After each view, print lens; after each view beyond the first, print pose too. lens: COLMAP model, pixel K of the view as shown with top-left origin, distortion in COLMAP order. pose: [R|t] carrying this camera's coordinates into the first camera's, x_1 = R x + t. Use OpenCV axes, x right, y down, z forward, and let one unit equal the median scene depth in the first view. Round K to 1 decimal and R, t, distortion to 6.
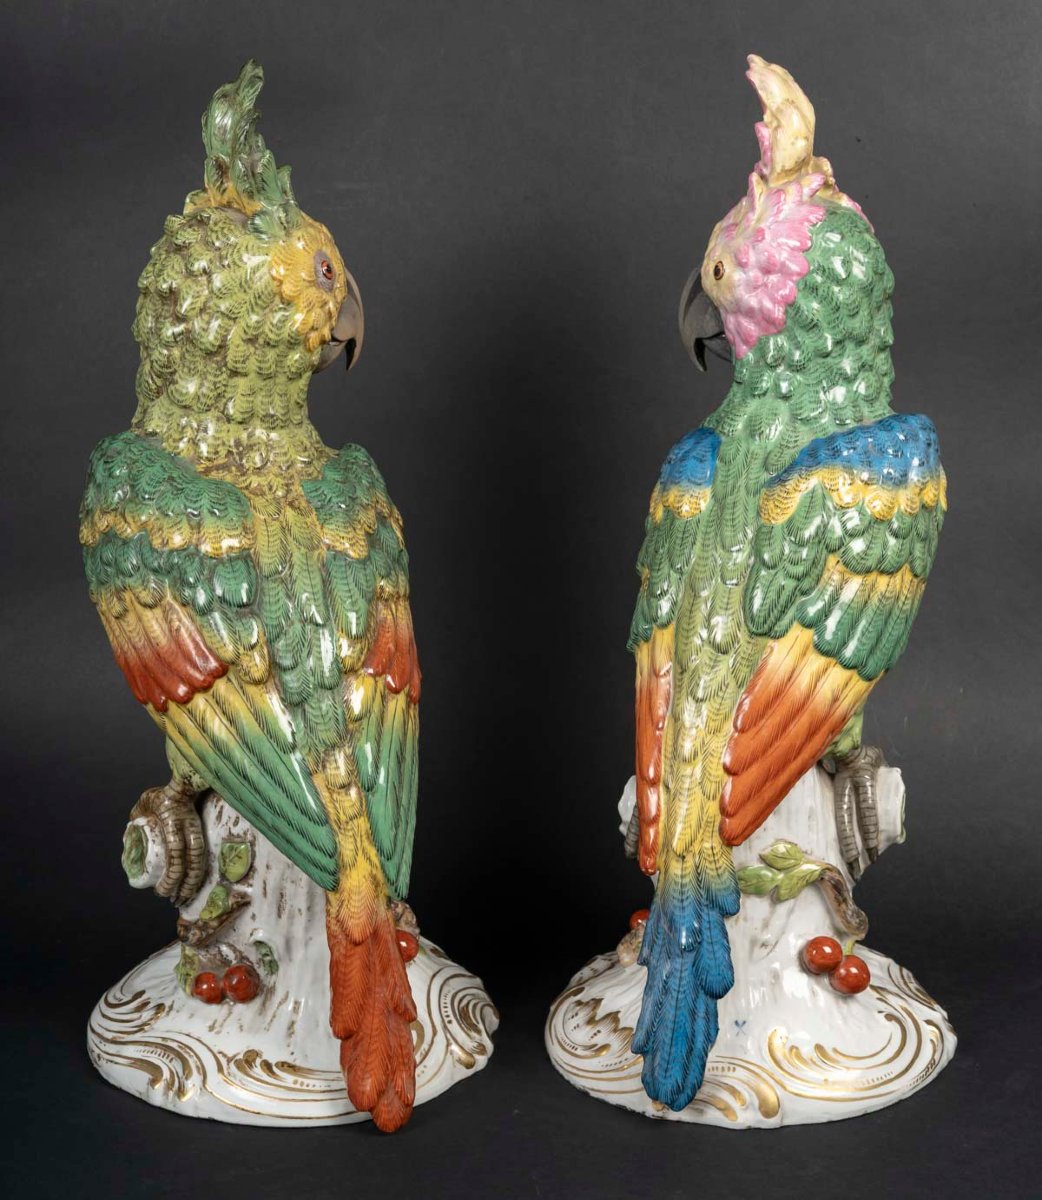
lens RADIAL K [[2563.3, 0, 520.7], [0, 2563.3, 597.5], [0, 0, 1]] dist [0.026101, 0.000000]
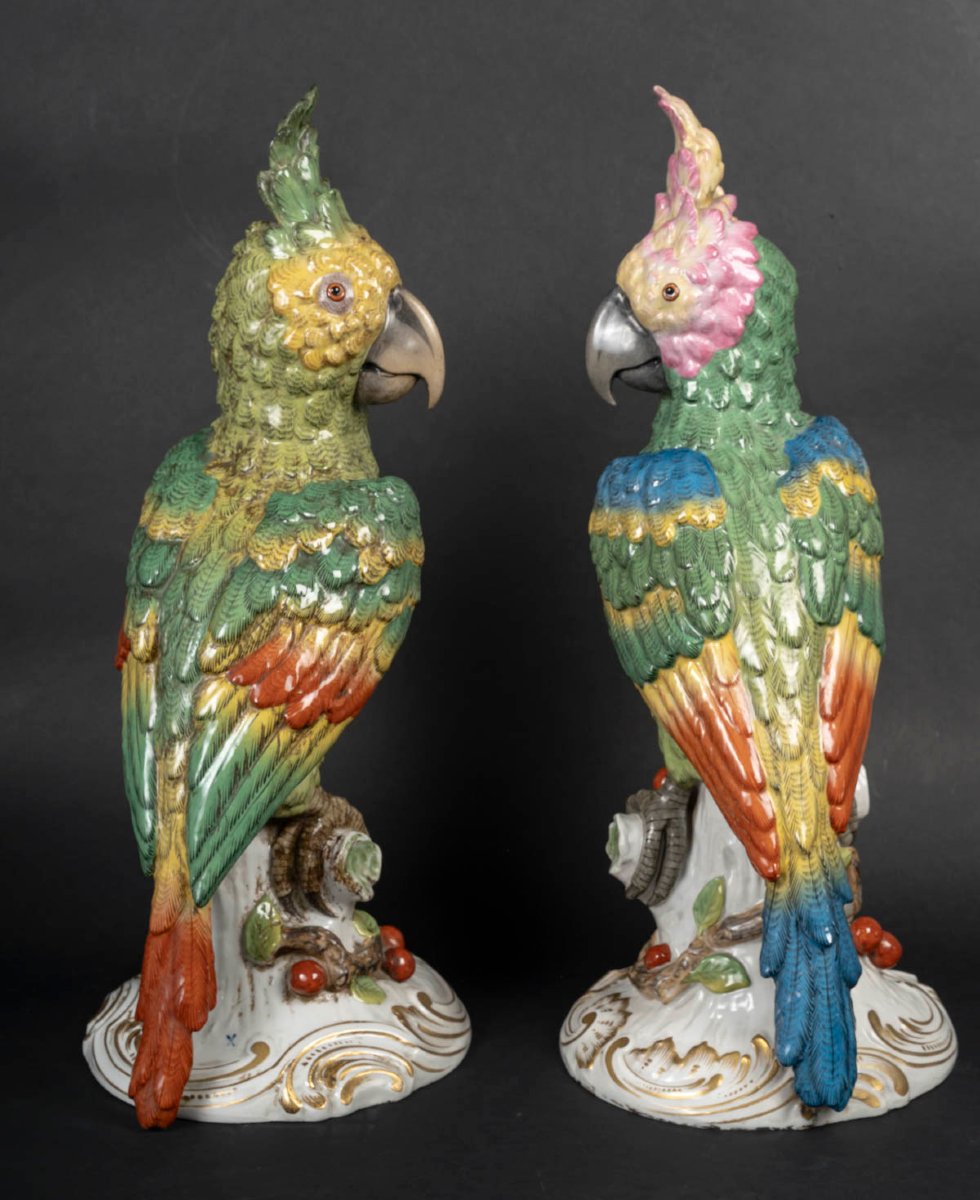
lens RADIAL K [[2122.4, 0, 490.3], [0, 2122.4, 600.2], [0, 0, 1]] dist [-0.035257, 0.000000]
pose [[0.838590, -0.135639, 0.527607, -0.454997], [0.192482, 0.979811, -0.054042, 0.025165], [-0.509625, 0.146874, 0.847768, 0.346599]]
